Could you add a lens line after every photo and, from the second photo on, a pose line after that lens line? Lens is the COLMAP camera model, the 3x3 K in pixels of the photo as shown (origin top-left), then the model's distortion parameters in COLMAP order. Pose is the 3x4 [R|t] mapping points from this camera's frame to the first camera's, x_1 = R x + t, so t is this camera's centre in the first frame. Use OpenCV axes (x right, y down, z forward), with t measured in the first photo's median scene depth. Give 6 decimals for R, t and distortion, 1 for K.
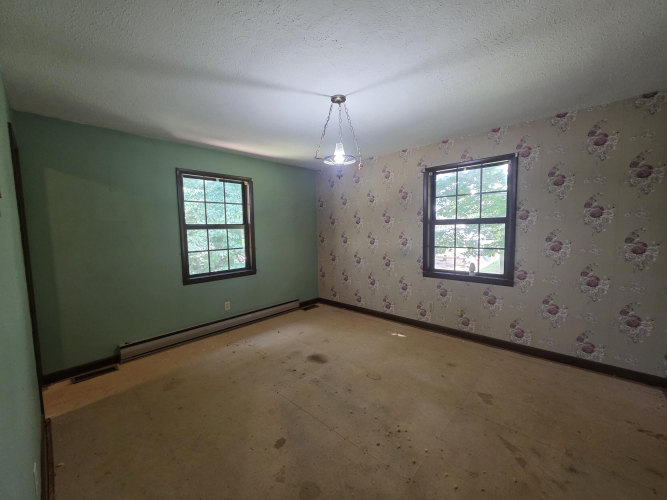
lens RADIAL K [[267.2, 0, 330.4], [0, 267.2, 250.9], [0, 0, 1]] dist [0.000399, -0.000042]
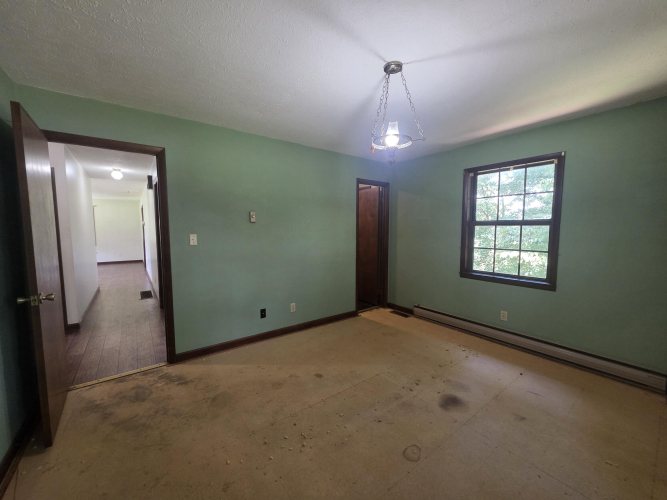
lens RADIAL K [[267.2, 0, 330.4], [0, 267.2, 250.9], [0, 0, 1]] dist [0.000399, -0.000042]
pose [[-0.183622, 0.102653, -0.977622, 0.722467], [-0.081723, 0.989495, 0.119249, -0.075116], [0.979594, 0.101791, -0.173304, 0.792873]]
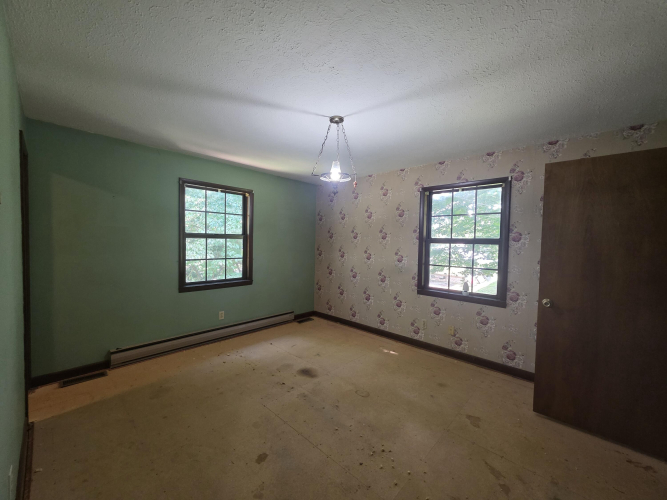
lens RADIAL K [[267.2, 0, 330.4], [0, 267.2, 250.9], [0, 0, 1]] dist [0.000399, -0.000042]
pose [[0.999135, 0.041068, -0.006555, 0.025875], [-0.041342, 0.997930, -0.049264, -0.003011], [0.004518, 0.049493, 0.998764, -0.013694]]
